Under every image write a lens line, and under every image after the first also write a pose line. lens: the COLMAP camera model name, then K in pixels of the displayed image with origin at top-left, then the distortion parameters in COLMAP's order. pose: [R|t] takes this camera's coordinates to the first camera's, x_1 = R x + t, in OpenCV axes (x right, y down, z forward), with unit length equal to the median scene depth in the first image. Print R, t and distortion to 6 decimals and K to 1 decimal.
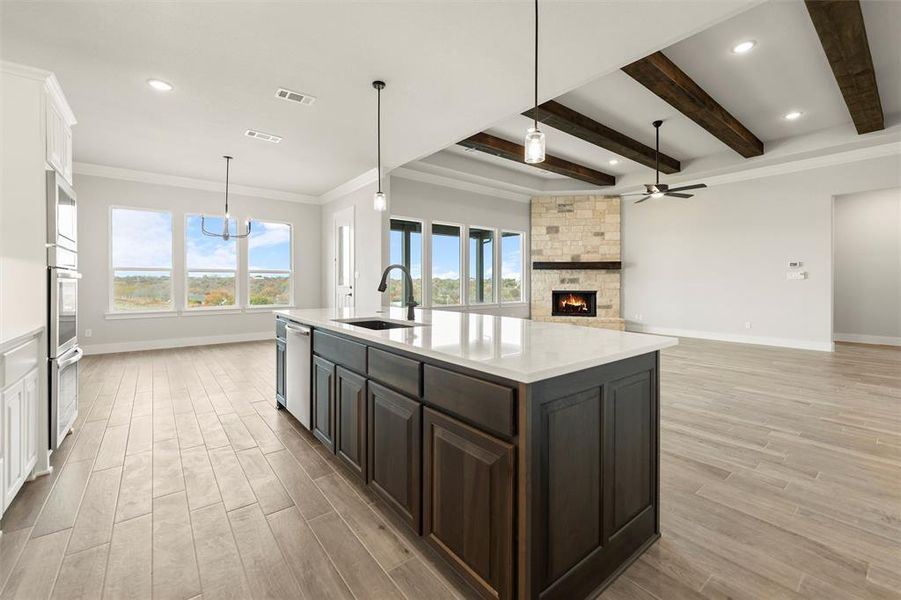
lens RADIAL K [[371.2, 0, 452.5], [0, 371.2, 284.3], [0, 0, 1]] dist [-0.002530, -0.001286]
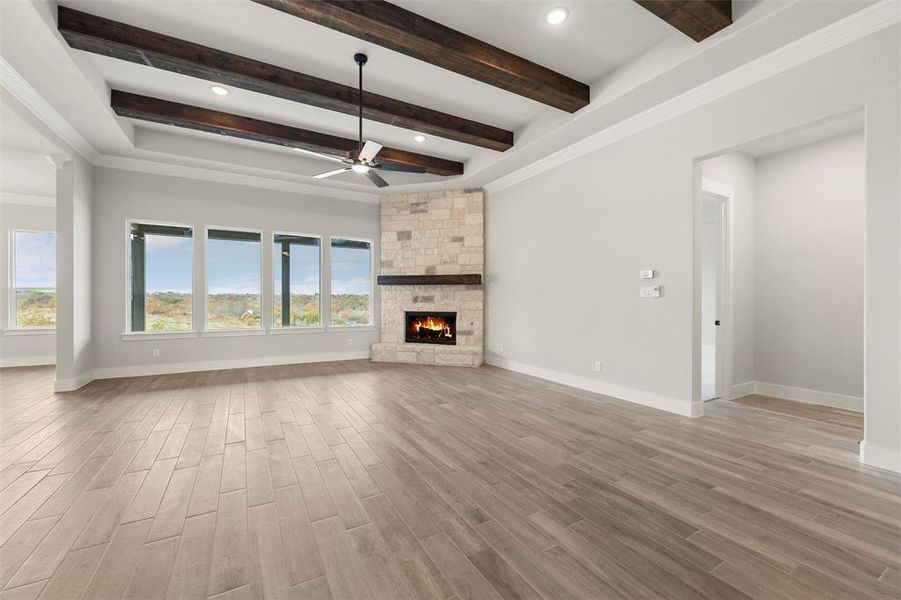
lens RADIAL K [[371.2, 0, 434.4], [0, 371.2, 302.5], [0, 0, 1]] dist [-0.002530, -0.001286]
pose [[0.987285, 0.006067, -0.158843, 0.467898], [-0.006440, 0.999978, -0.001834, -0.000796], [0.158828, 0.002834, 0.987302, 0.220347]]
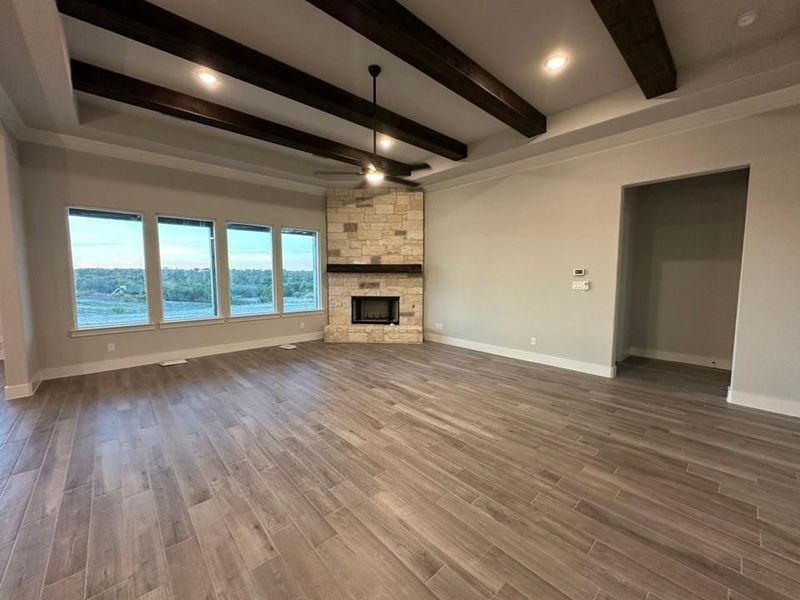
lens RADIAL K [[325.5, 0, 397.8], [0, 325.5, 304.0], [0, 0, 1]] dist [-0.004259, 0.000309]
pose [[0.996847, -0.004209, 0.079231, 0.323258], [-0.002129, 0.996813, 0.079745, -0.027457], [-0.079314, -0.079662, 0.993662, 0.211558]]
